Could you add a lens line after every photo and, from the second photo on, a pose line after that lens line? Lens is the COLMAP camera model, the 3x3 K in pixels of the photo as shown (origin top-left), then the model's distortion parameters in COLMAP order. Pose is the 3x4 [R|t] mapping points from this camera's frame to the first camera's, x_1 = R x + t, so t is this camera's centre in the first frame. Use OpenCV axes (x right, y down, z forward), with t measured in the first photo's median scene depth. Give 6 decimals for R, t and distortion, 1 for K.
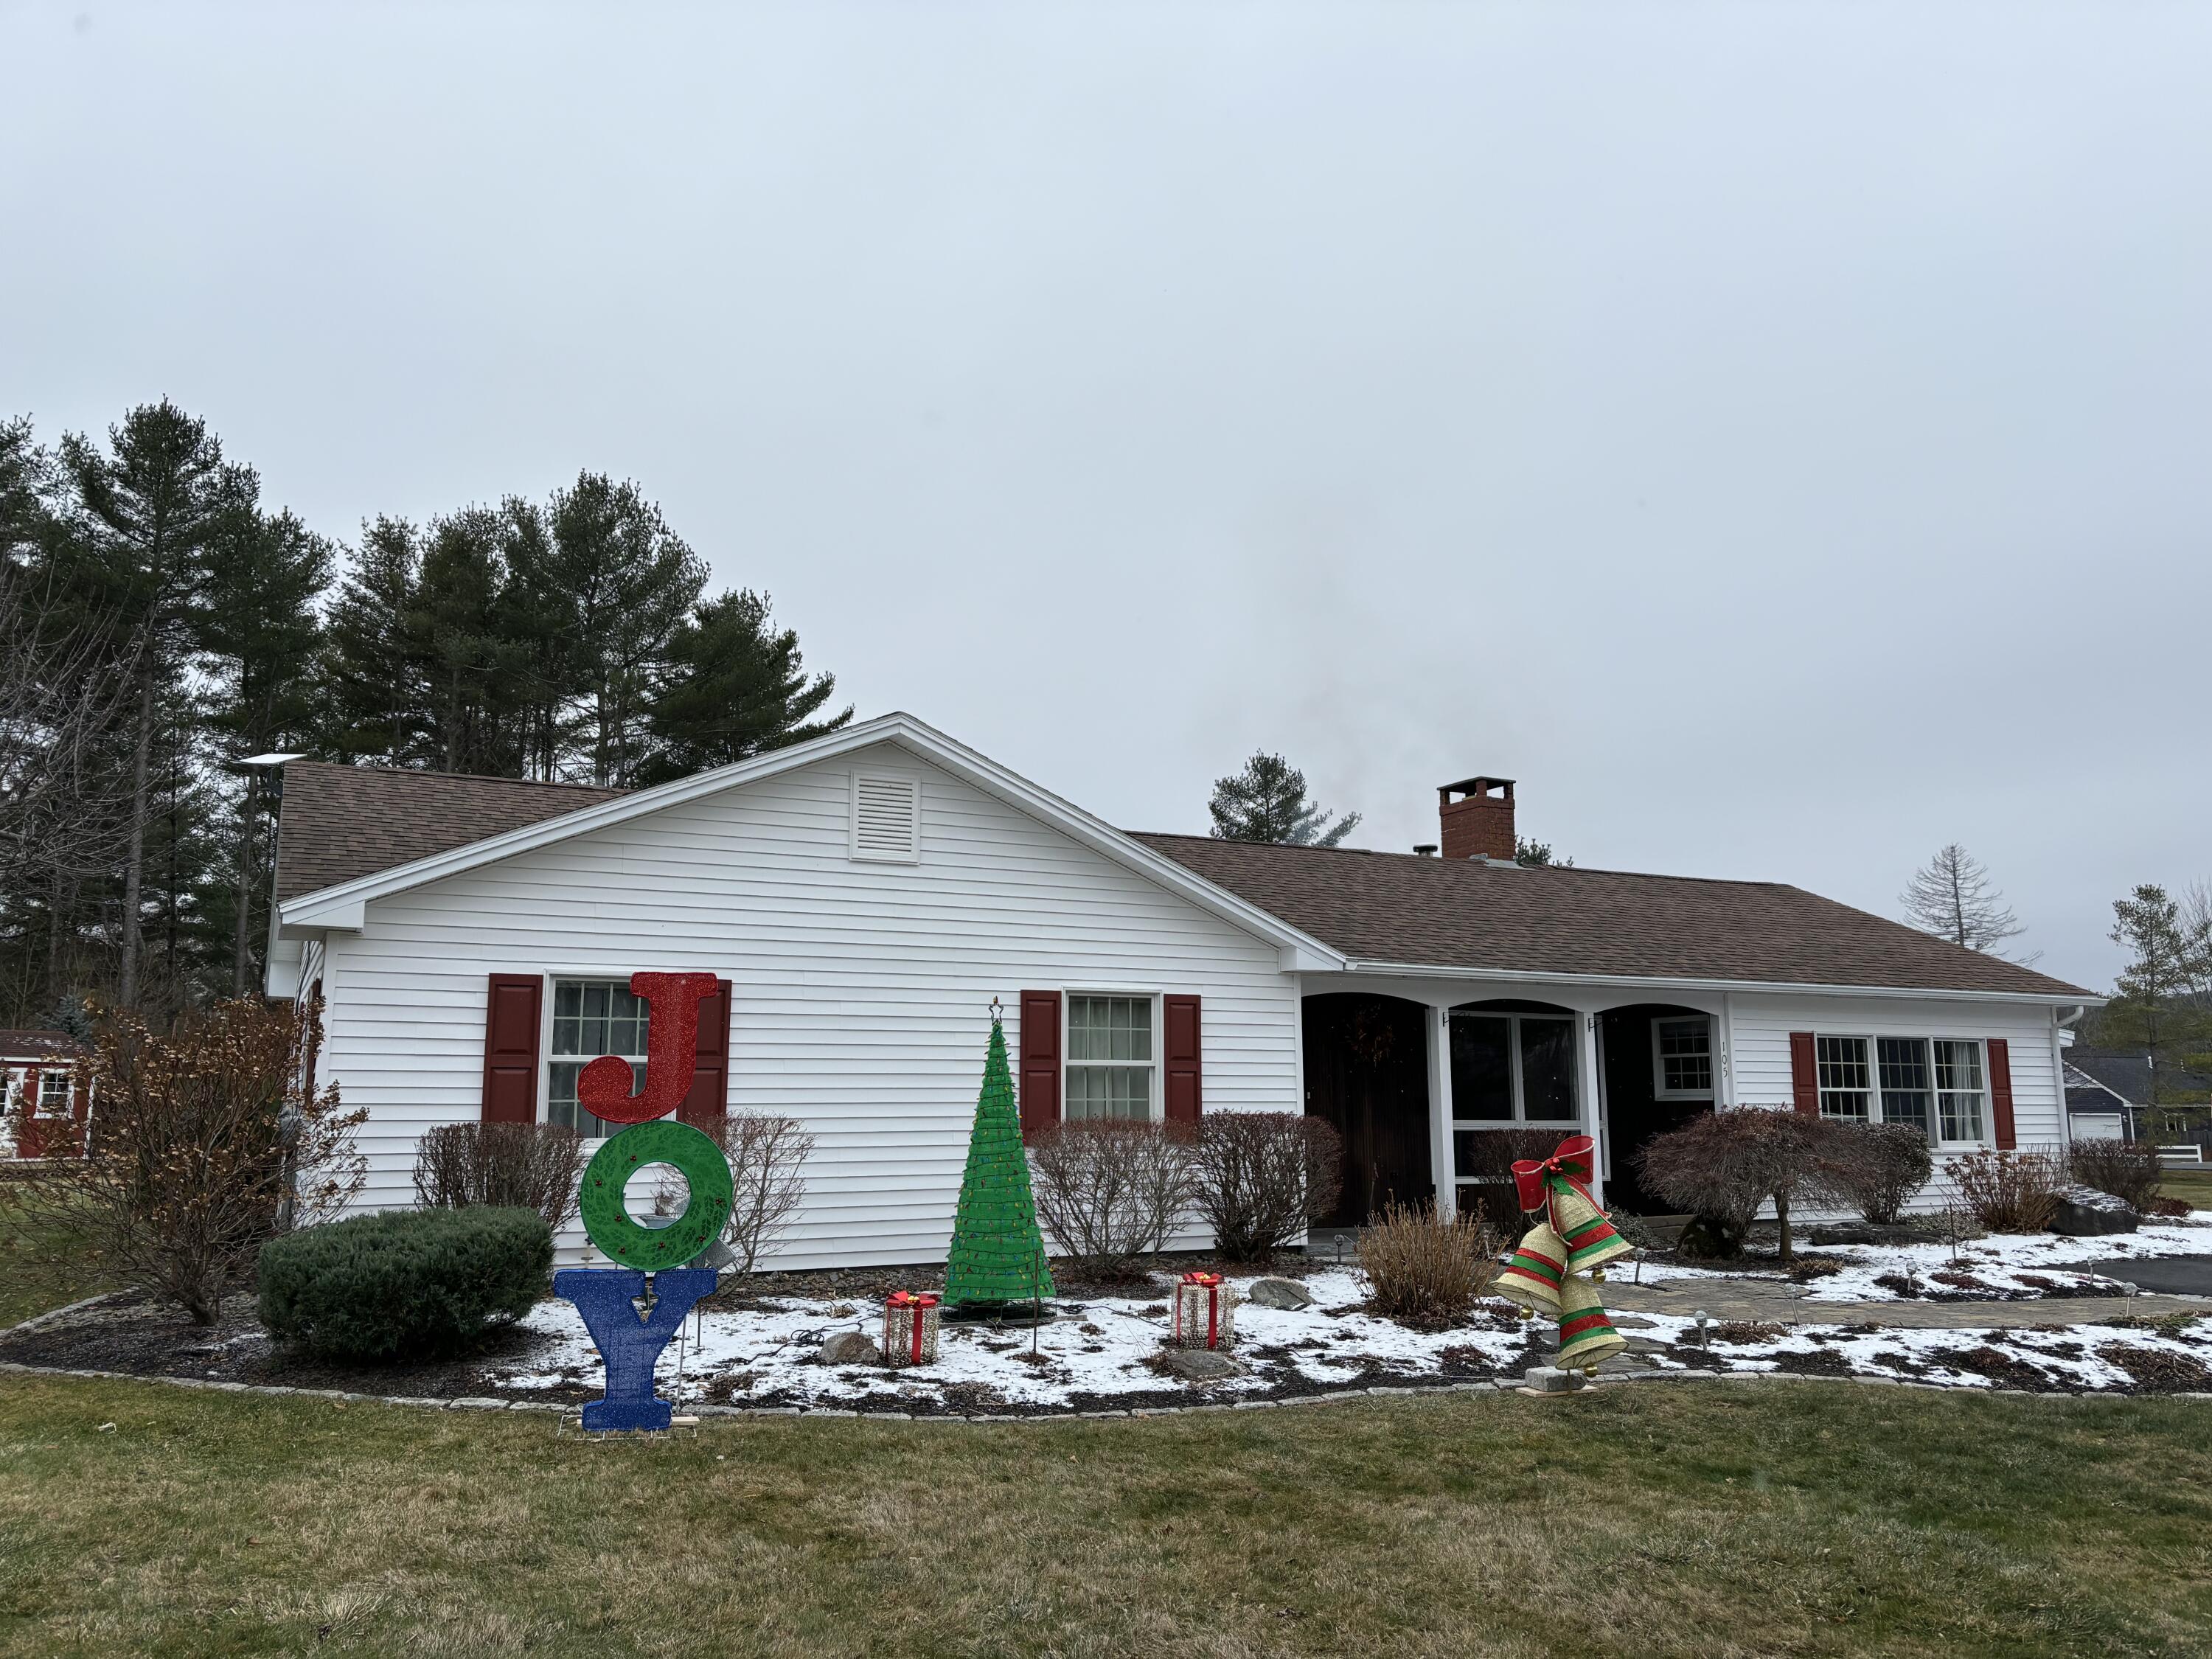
lens RADIAL K [[1676.5, 0, 1120.6], [0, 1676.5, 828.7], [0, 0, 1]] dist [0.080224, -0.095666]
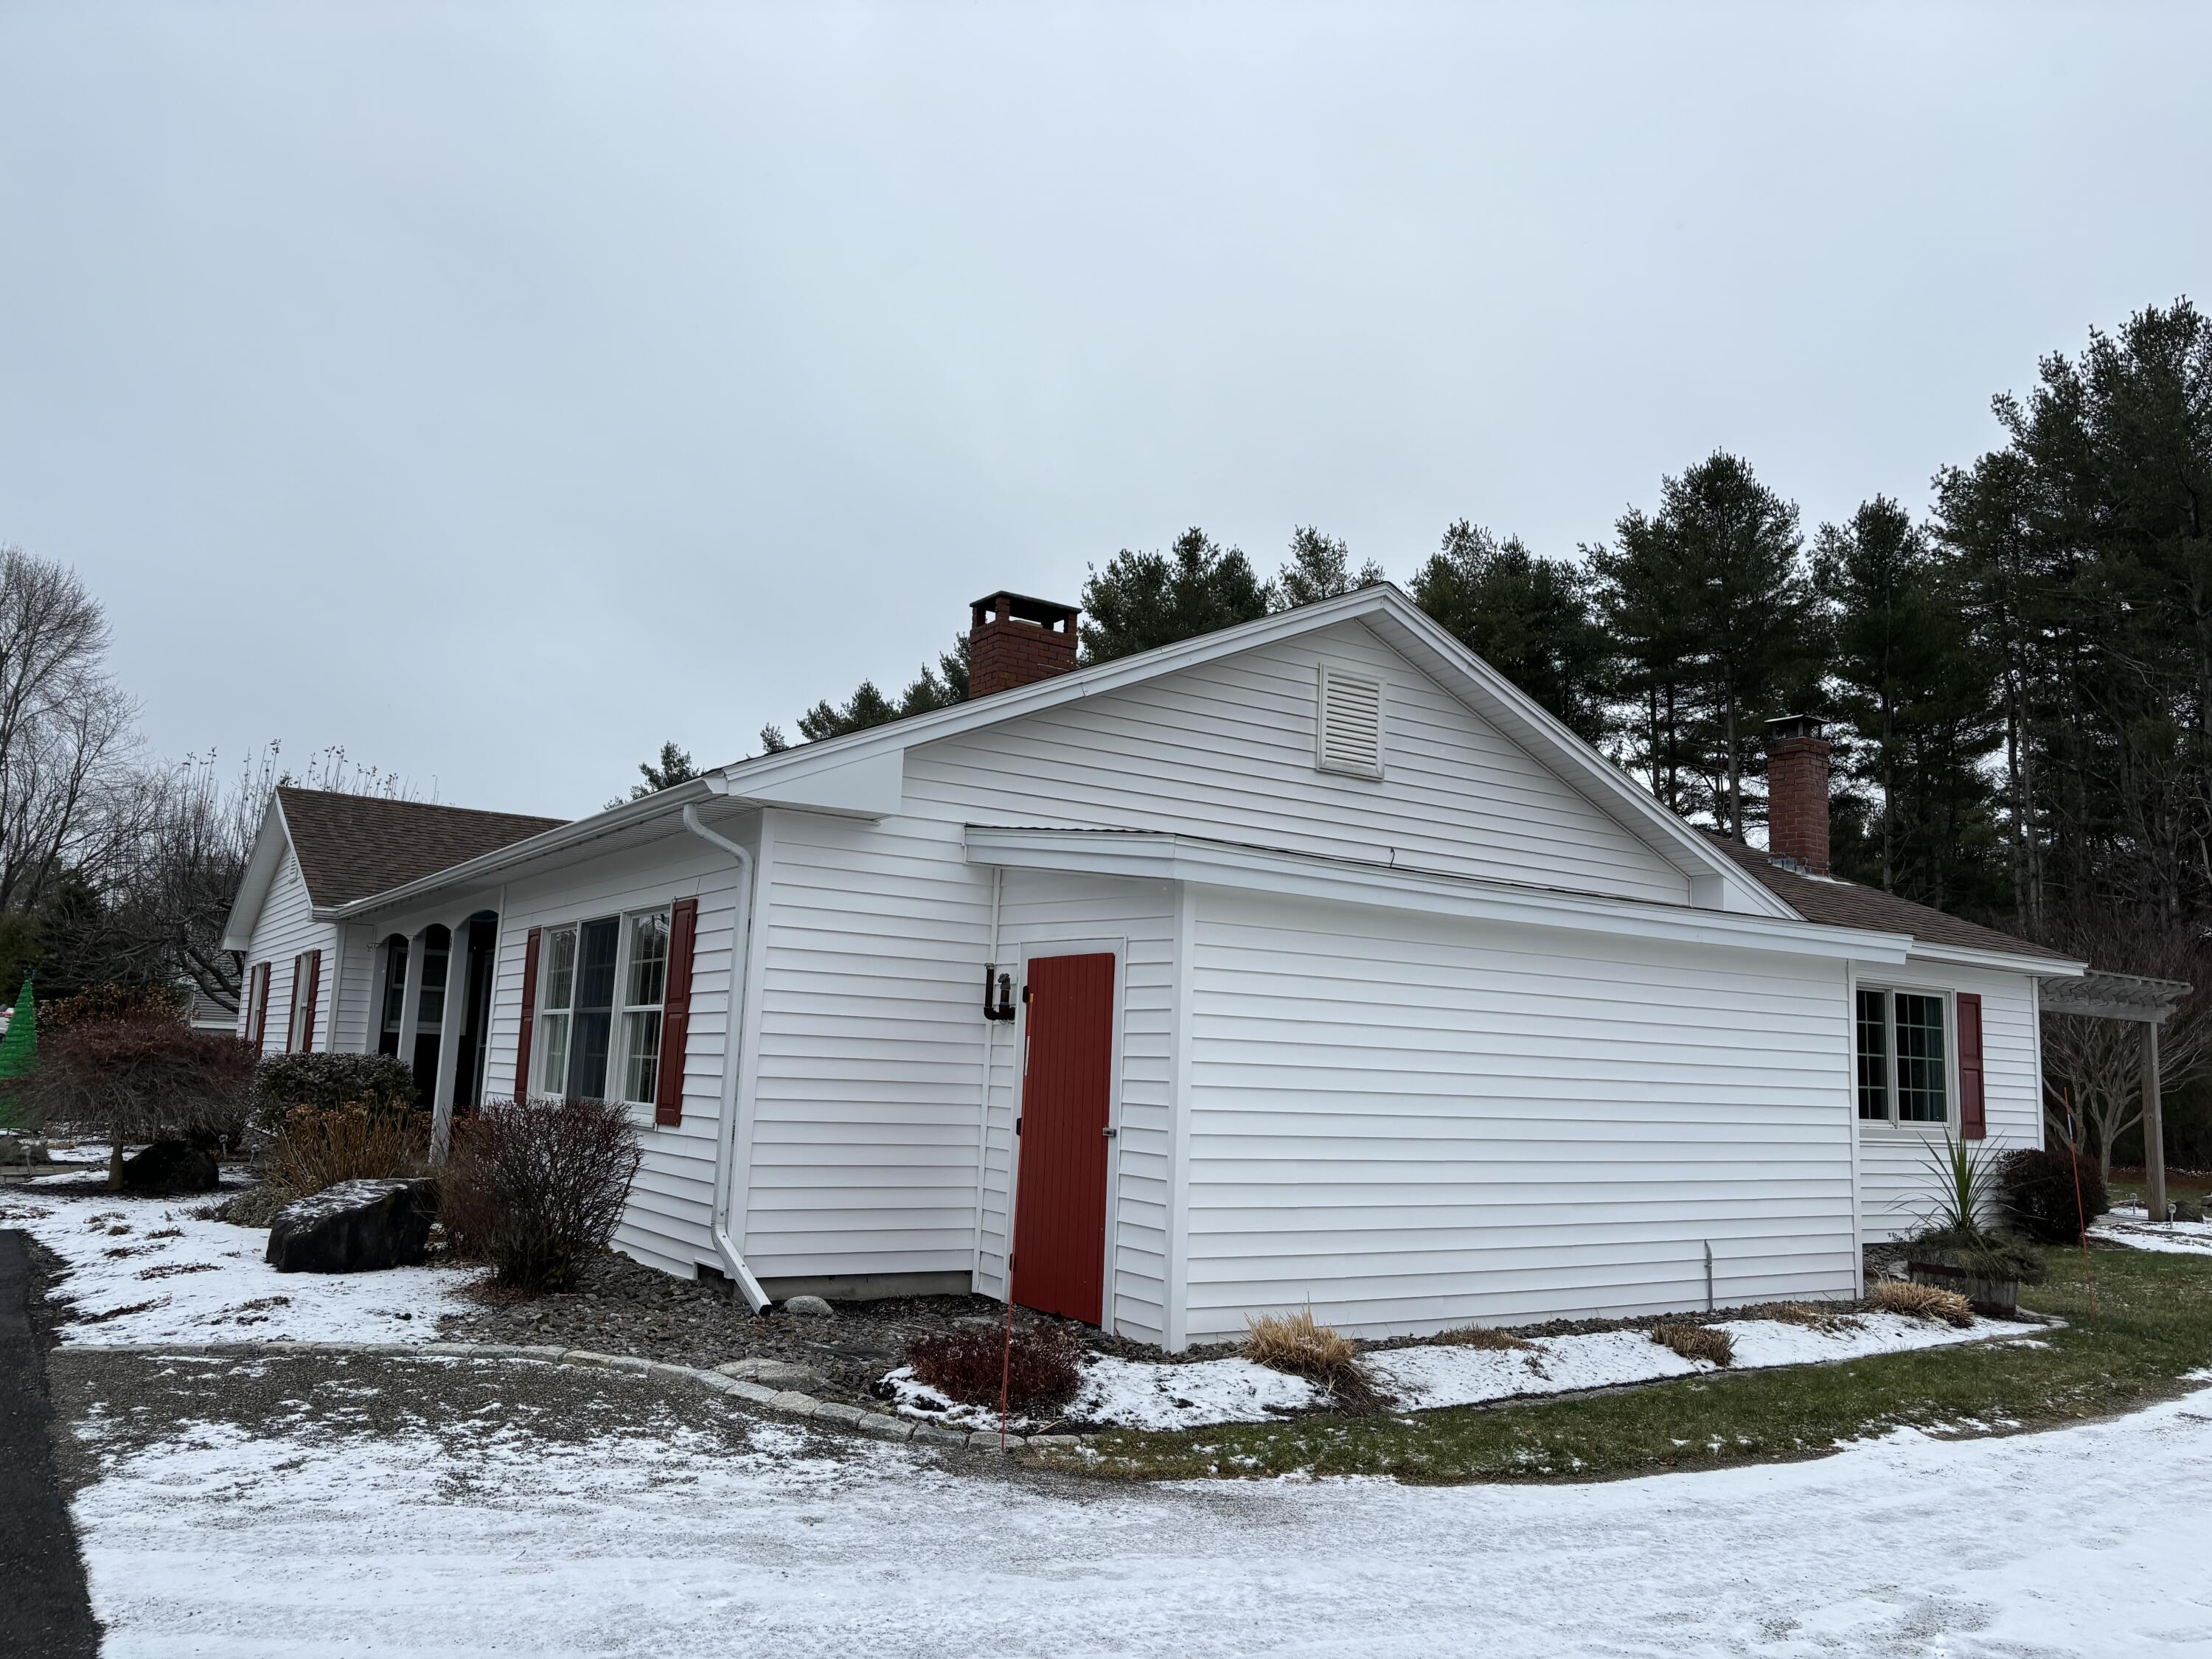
lens RADIAL K [[1687.4, 0, 1071.9], [0, 1687.4, 814.2], [0, 0, 1]] dist [0.030885, -0.052031]
pose [[0.082422, -0.151136, -0.985071, 1.067805], [0.123814, 0.982329, -0.140356, 0.189721], [0.988876, -0.110397, 0.099679, 1.111510]]
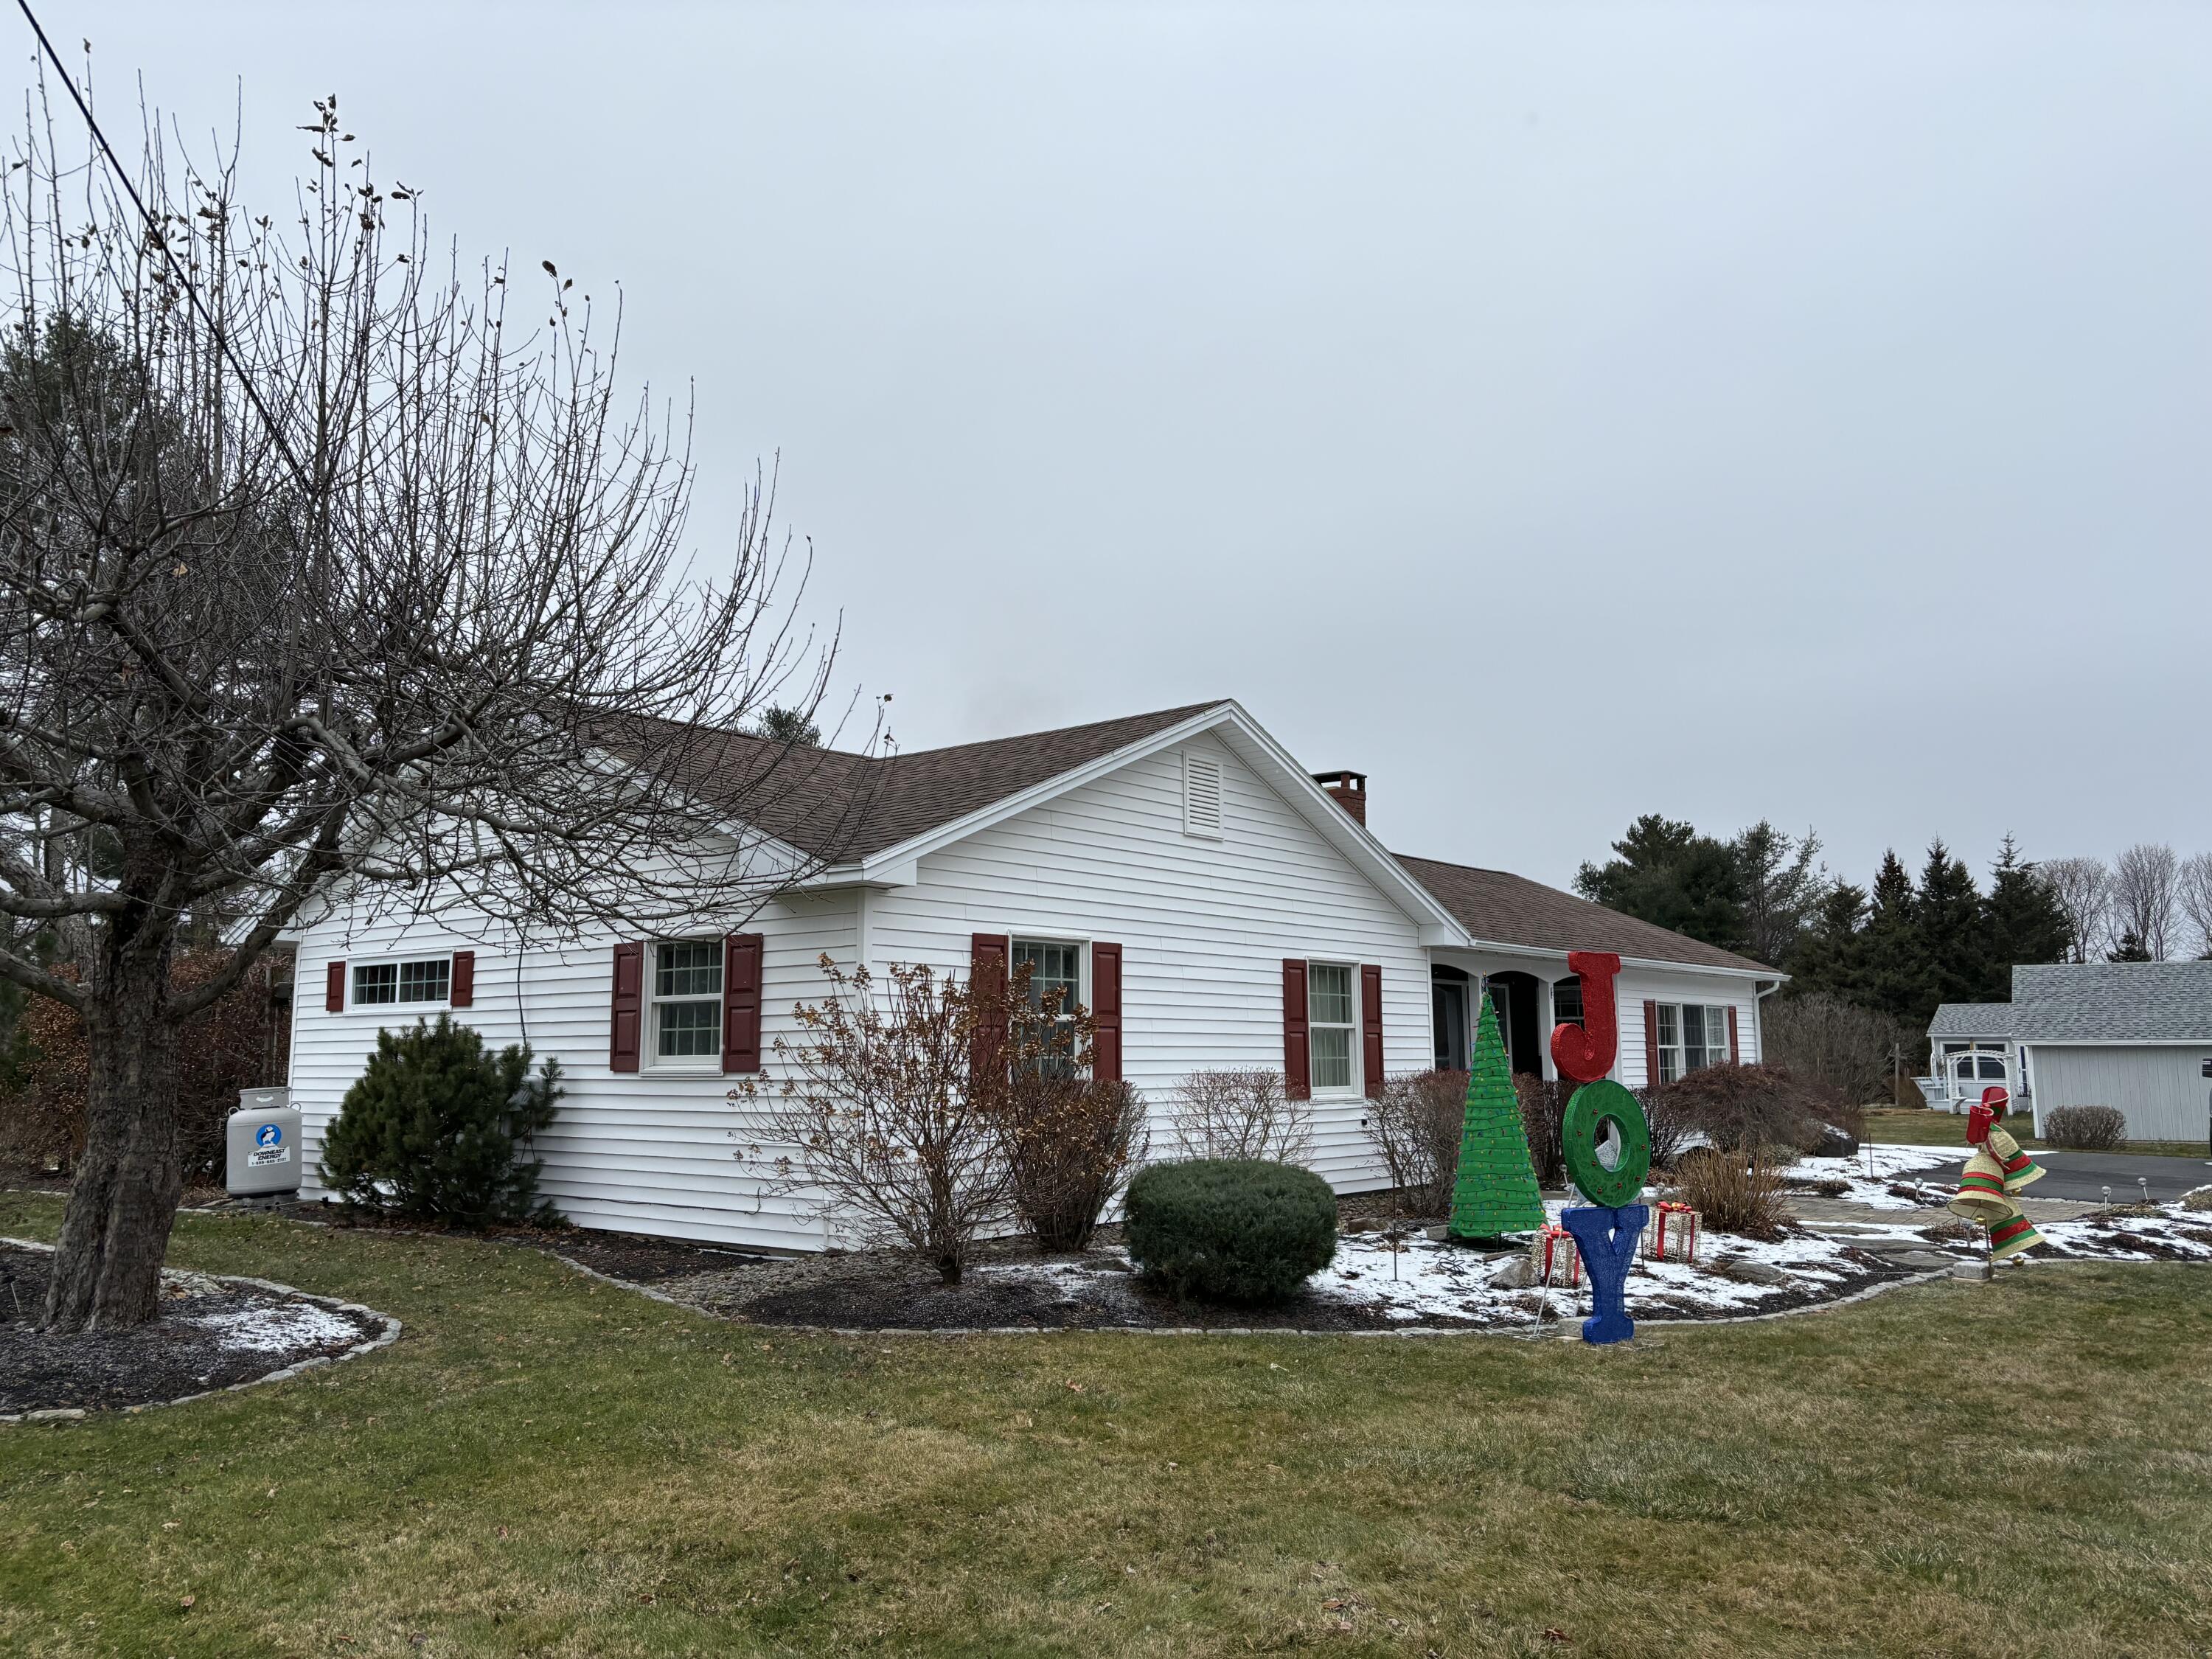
lens RADIAL K [[1681.2, 0, 1109.5], [0, 1681.2, 798.1], [0, 0, 1]] dist [0.046301, -0.055841]
pose [[0.912634, 0.058533, 0.404566, -0.449996], [-0.062430, 0.998043, -0.003567, 0.001938], [-0.403983, -0.022002, 0.914502, 0.032433]]
